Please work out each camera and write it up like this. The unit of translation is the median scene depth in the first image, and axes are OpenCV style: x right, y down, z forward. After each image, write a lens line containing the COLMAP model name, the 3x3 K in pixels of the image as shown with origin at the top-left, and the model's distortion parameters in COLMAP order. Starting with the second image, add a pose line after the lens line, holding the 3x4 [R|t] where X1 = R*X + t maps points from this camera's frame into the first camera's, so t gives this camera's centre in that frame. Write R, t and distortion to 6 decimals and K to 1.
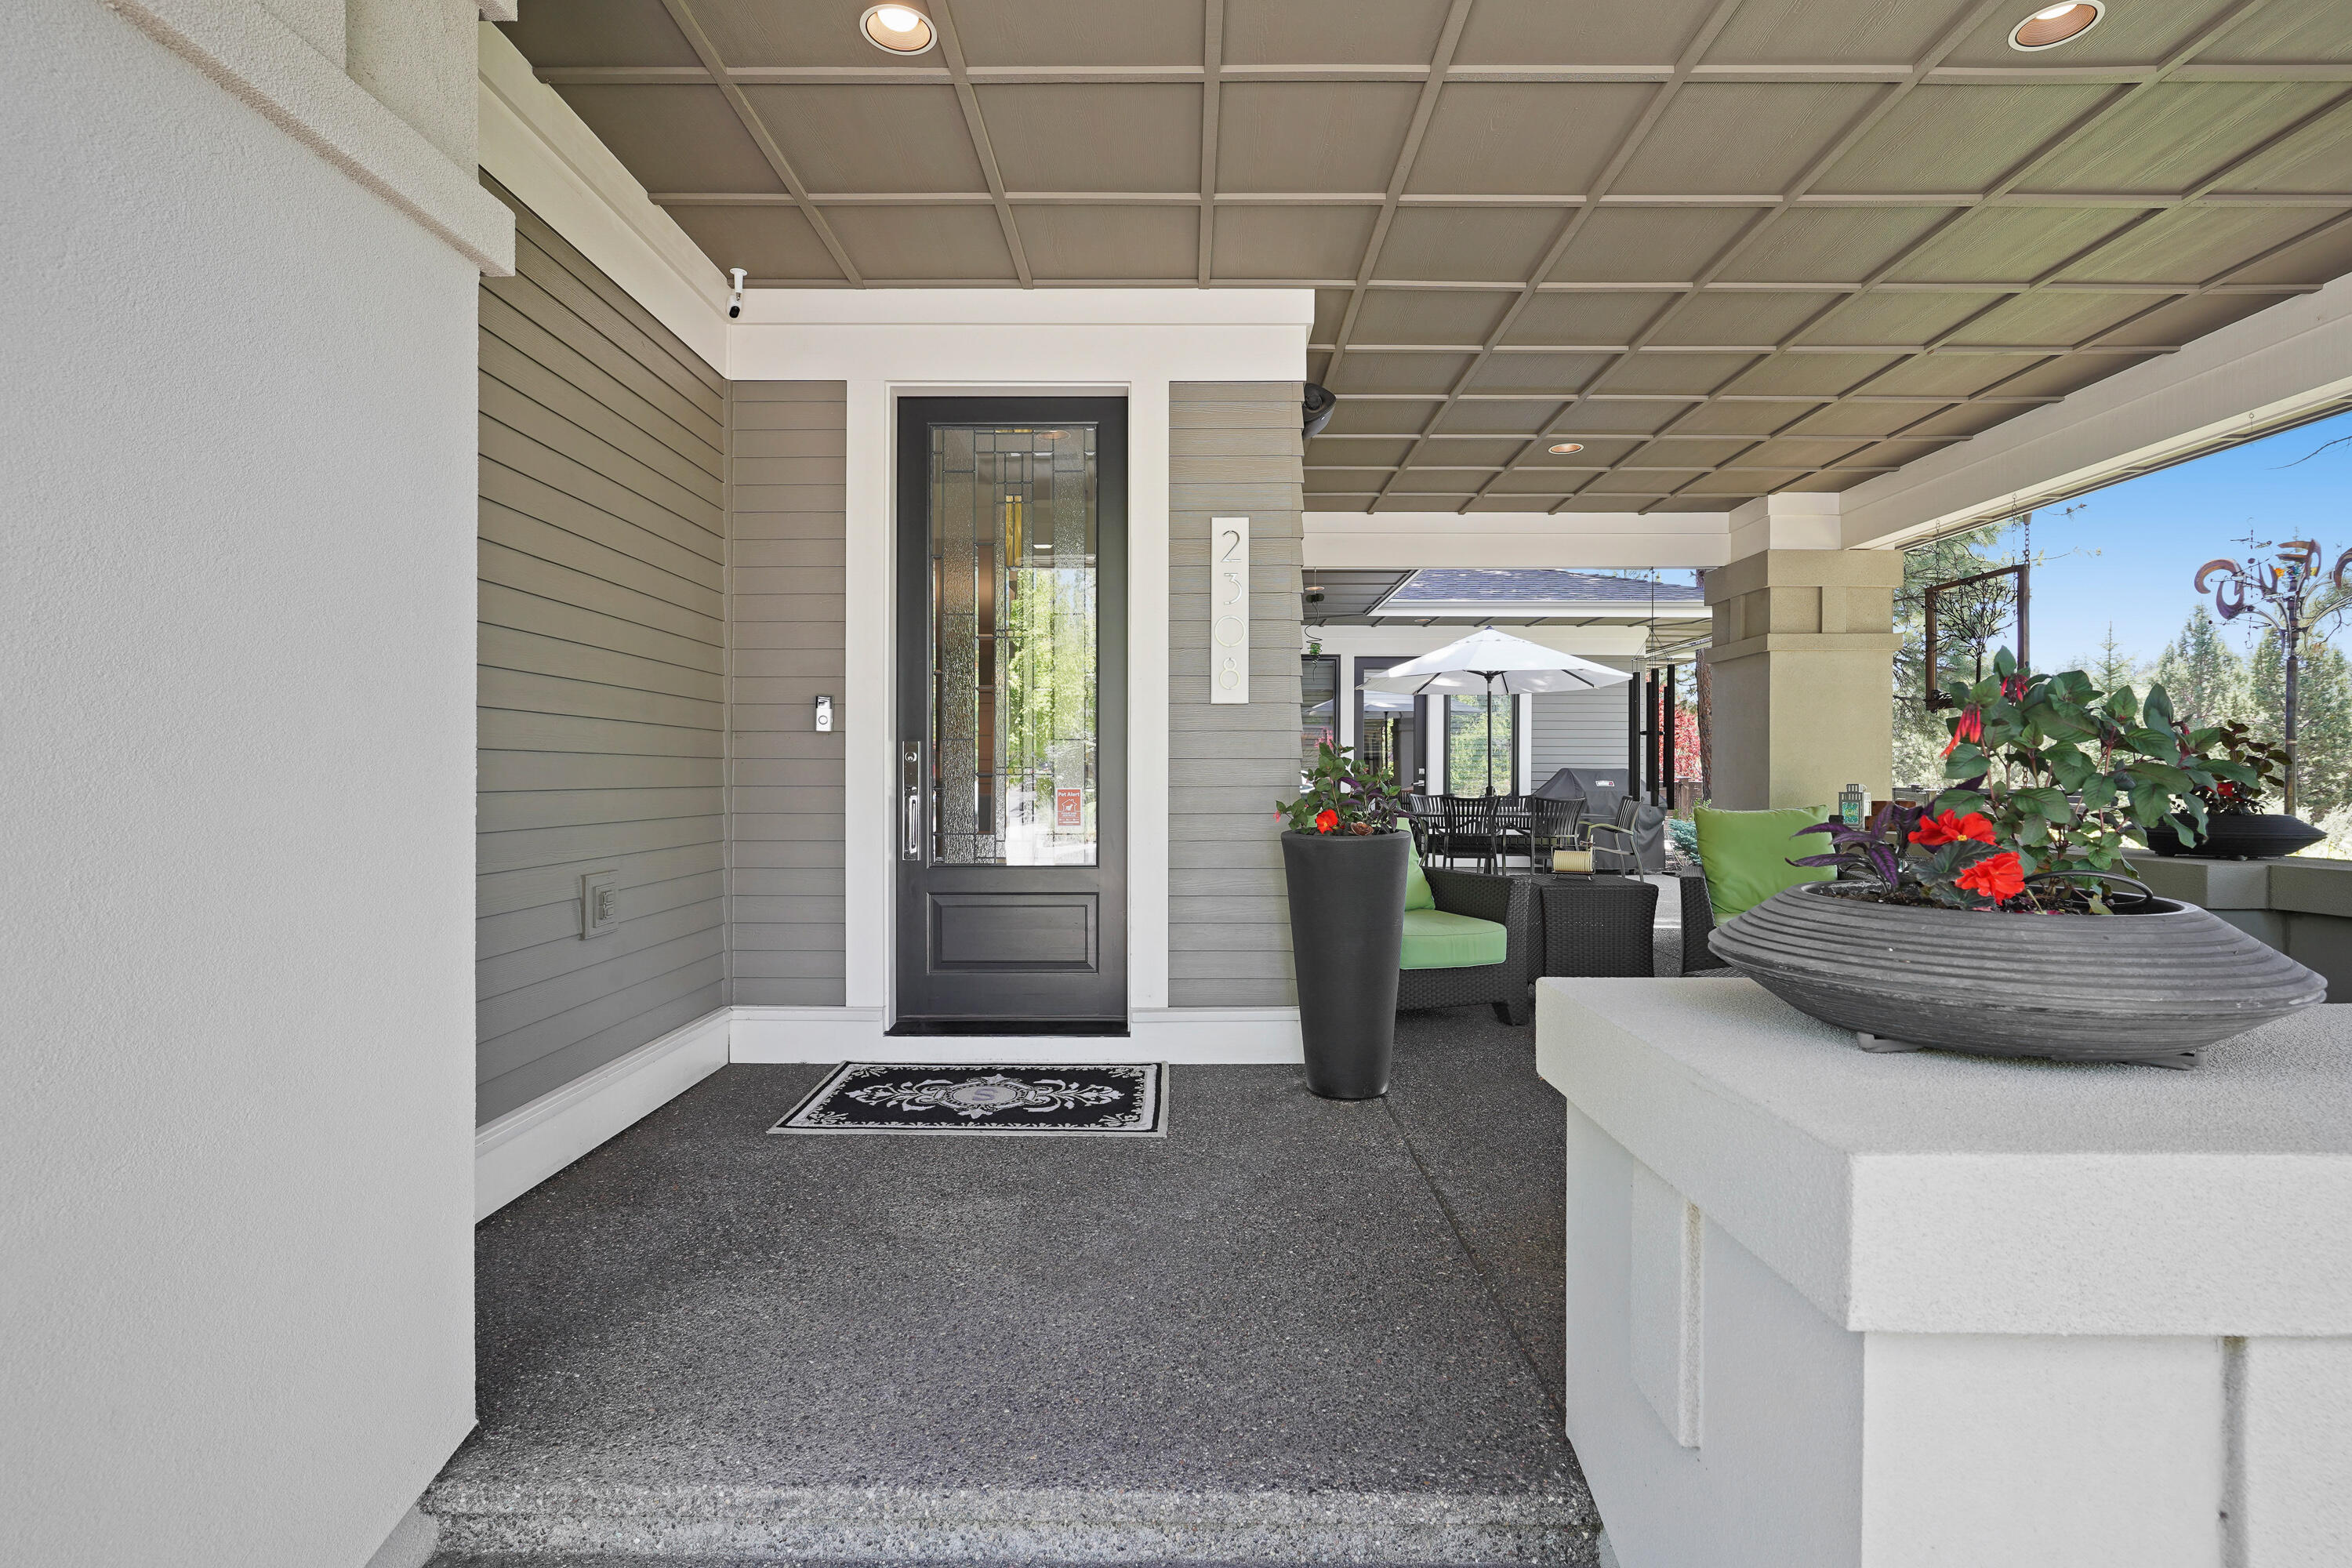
lens RADIAL K [[1140.9, 0, 1175.5], [0, 1140.9, 751.6], [0, 0, 1]] dist [-0.001726, 0.000428]
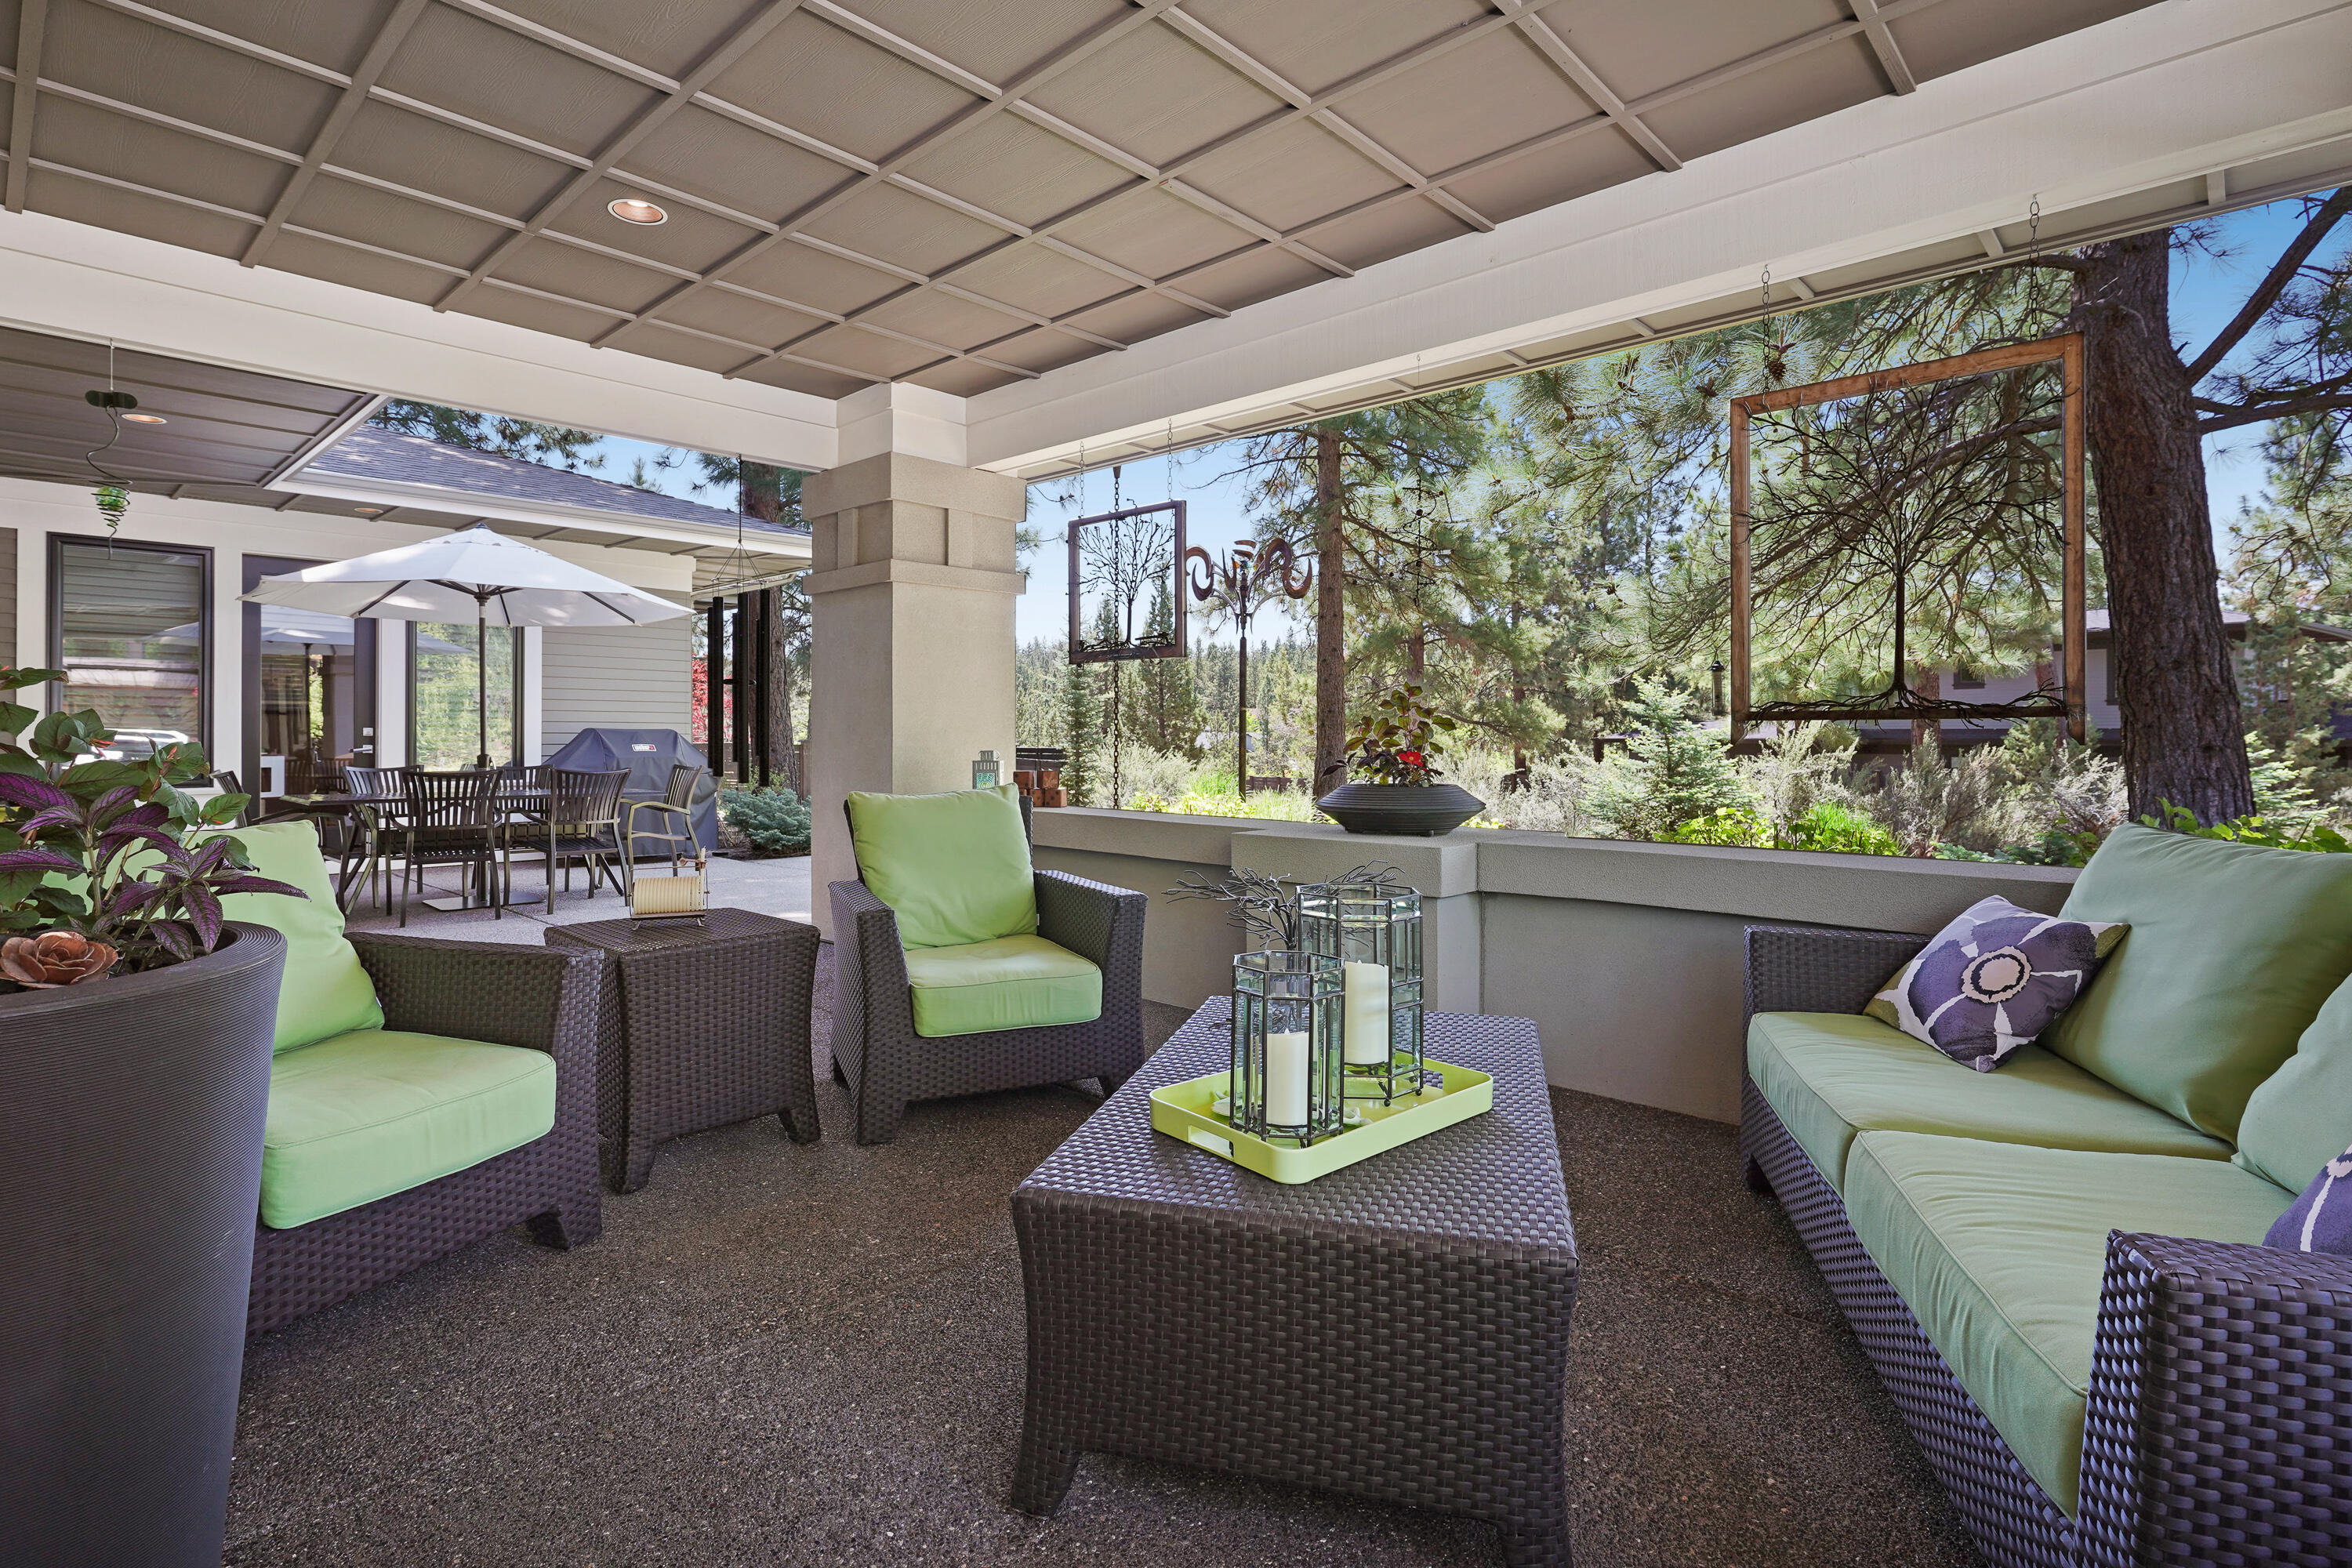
lens RADIAL K [[1140.9, 0, 1175.5], [0, 1140.9, 751.6], [0, 0, 1]] dist [-0.001726, 0.000428]
pose [[0.679107, -0.010877, 0.733958, 0.055210], [-0.016161, 0.999426, 0.029764, 0.001314], [-0.733861, -0.032074, 0.678542, 0.232558]]
